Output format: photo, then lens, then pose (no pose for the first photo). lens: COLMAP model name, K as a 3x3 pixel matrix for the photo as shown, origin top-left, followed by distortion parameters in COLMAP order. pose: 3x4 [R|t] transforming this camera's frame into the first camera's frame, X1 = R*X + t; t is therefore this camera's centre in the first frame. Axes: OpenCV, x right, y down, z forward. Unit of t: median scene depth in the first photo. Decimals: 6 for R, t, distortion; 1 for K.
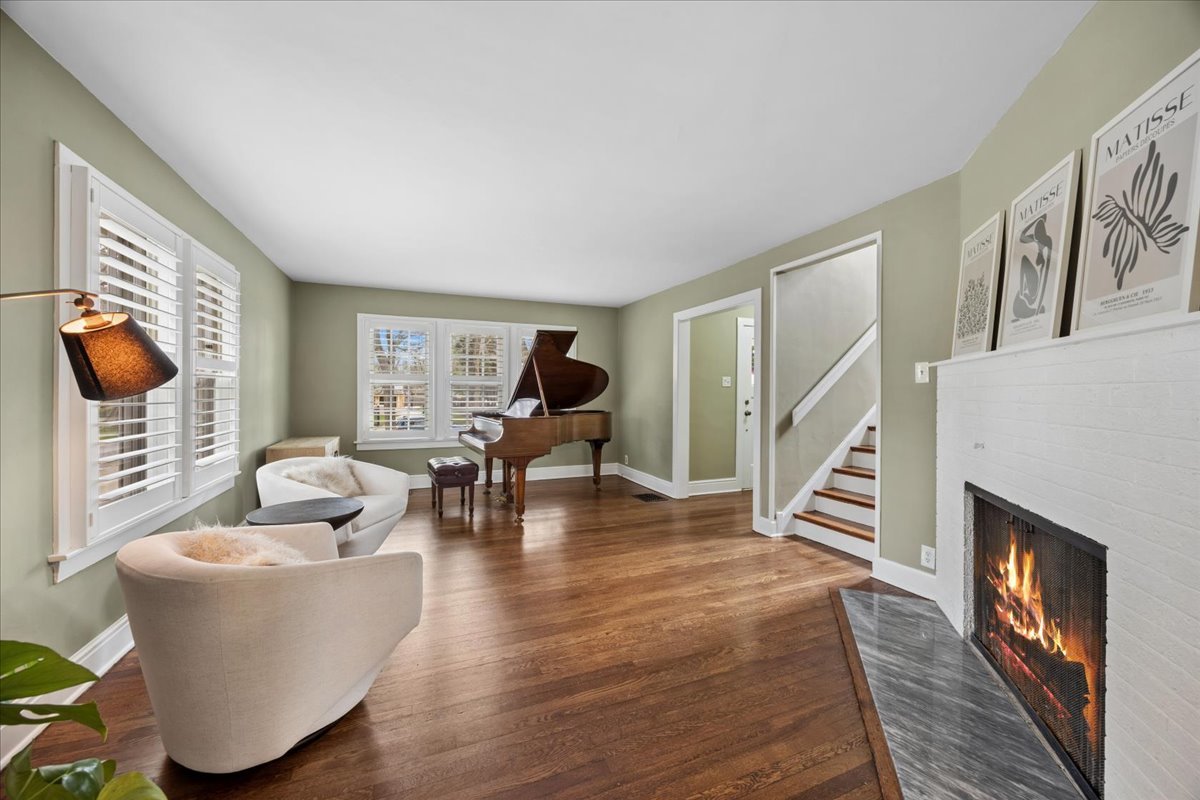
lens RADIAL K [[459.8, 0, 599.3], [0, 459.8, 395.6], [0, 0, 1]] dist [-0.003718, -0.000272]
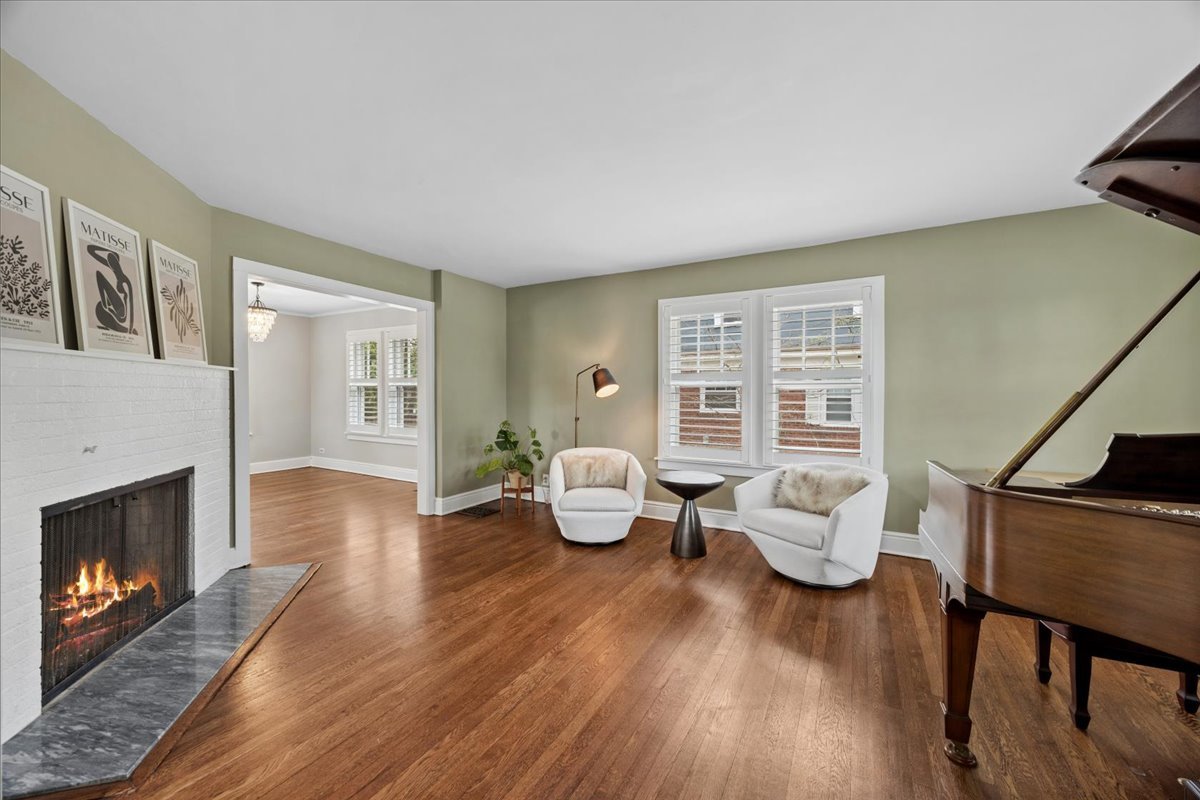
lens RADIAL K [[459.8, 0, 604.0], [0, 459.8, 396.4], [0, 0, 1]] dist [-0.003718, -0.000272]
pose [[-0.783884, -0.003061, -0.620900, 0.466294], [-0.011381, 0.999891, 0.009439, -0.015869], [0.620803, 0.014465, -0.783833, 1.901025]]
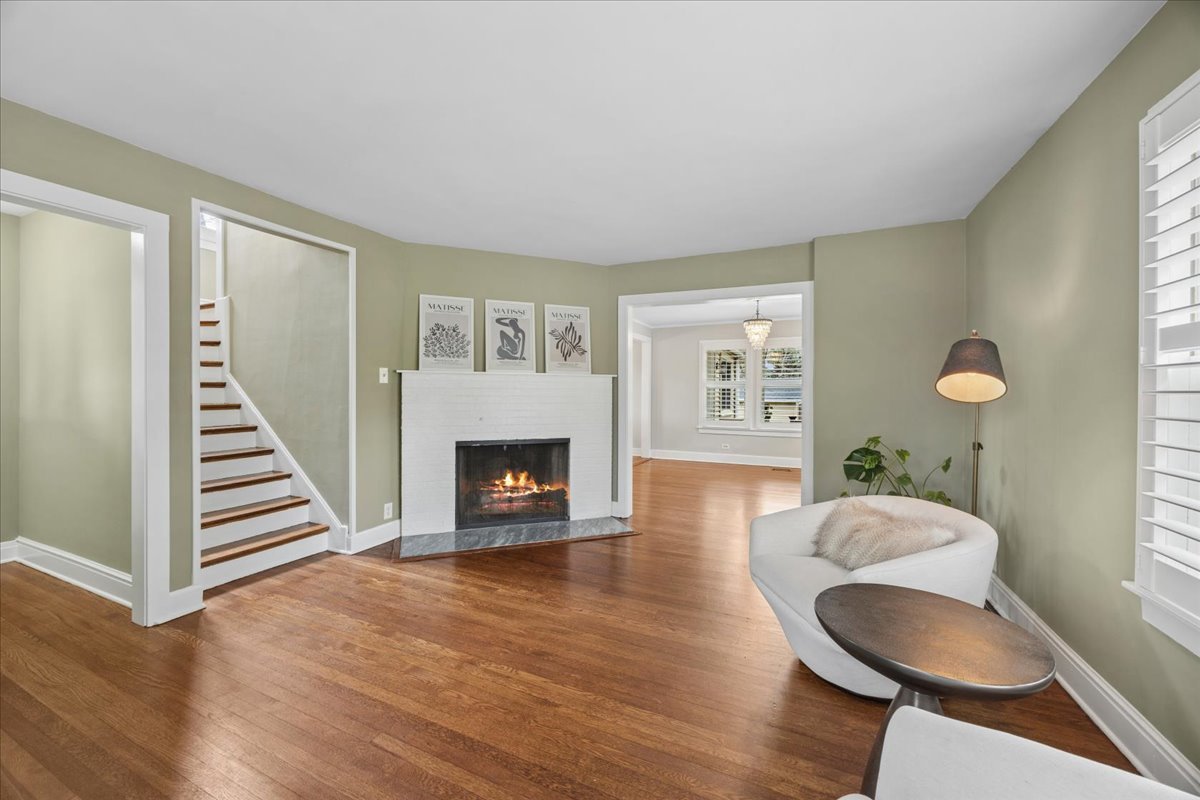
lens RADIAL K [[459.8, 0, 588.3], [0, 459.8, 398.0], [0, 0, 1]] dist [-0.003718, -0.000272]
pose [[-0.670459, -0.018171, 0.741724, -0.735874], [-0.005373, 0.999793, 0.019637, -0.015384], [-0.741927, 0.009181, -0.670418, 1.570943]]
